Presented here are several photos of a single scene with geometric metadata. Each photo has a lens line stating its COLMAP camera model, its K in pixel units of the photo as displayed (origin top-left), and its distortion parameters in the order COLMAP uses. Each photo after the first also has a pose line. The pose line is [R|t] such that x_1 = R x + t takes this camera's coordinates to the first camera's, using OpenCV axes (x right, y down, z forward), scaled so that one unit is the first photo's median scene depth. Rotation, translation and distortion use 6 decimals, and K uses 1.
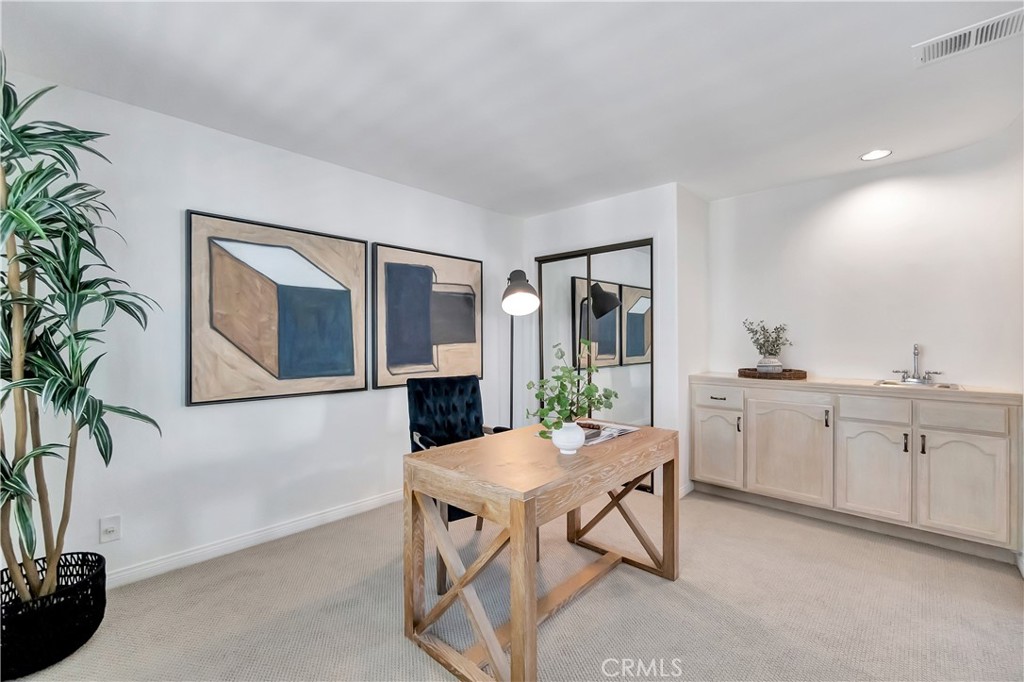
lens RADIAL K [[441.8, 0, 509.3], [0, 441.8, 338.3], [0, 0, 1]] dist [-0.000690, 0.000191]
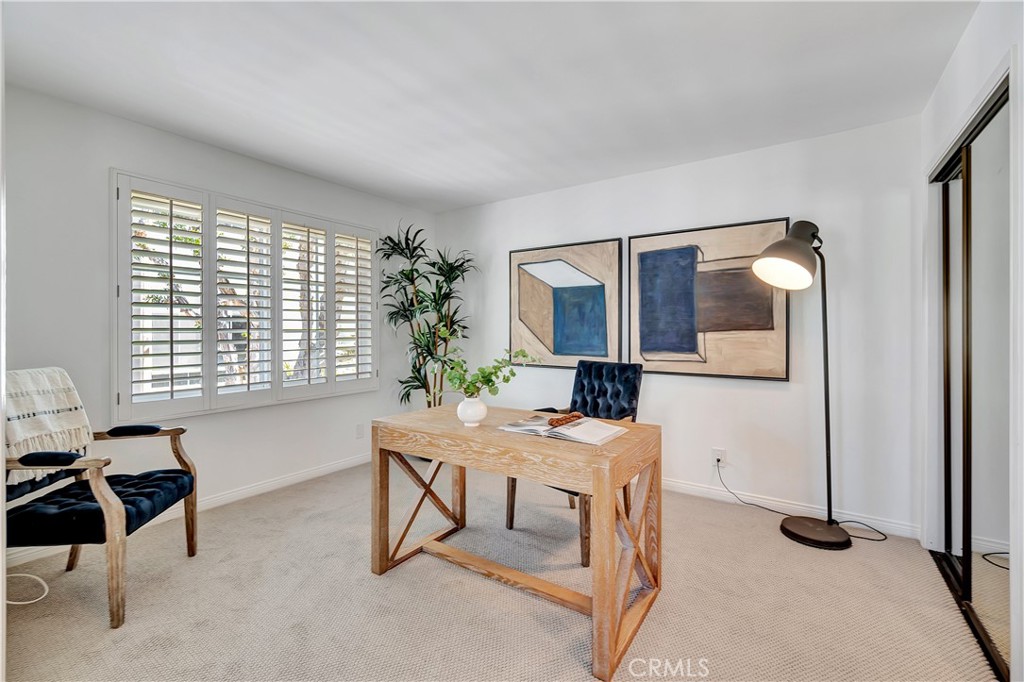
lens RADIAL K [[441.8, 0, 510.6], [0, 441.8, 334.8], [0, 0, 1]] dist [-0.000690, 0.000191]
pose [[0.166348, 0.007908, -0.986035, 0.769631], [-0.001647, 0.999969, 0.007742, 0.016896], [0.986066, 0.000336, 0.166356, 0.574597]]
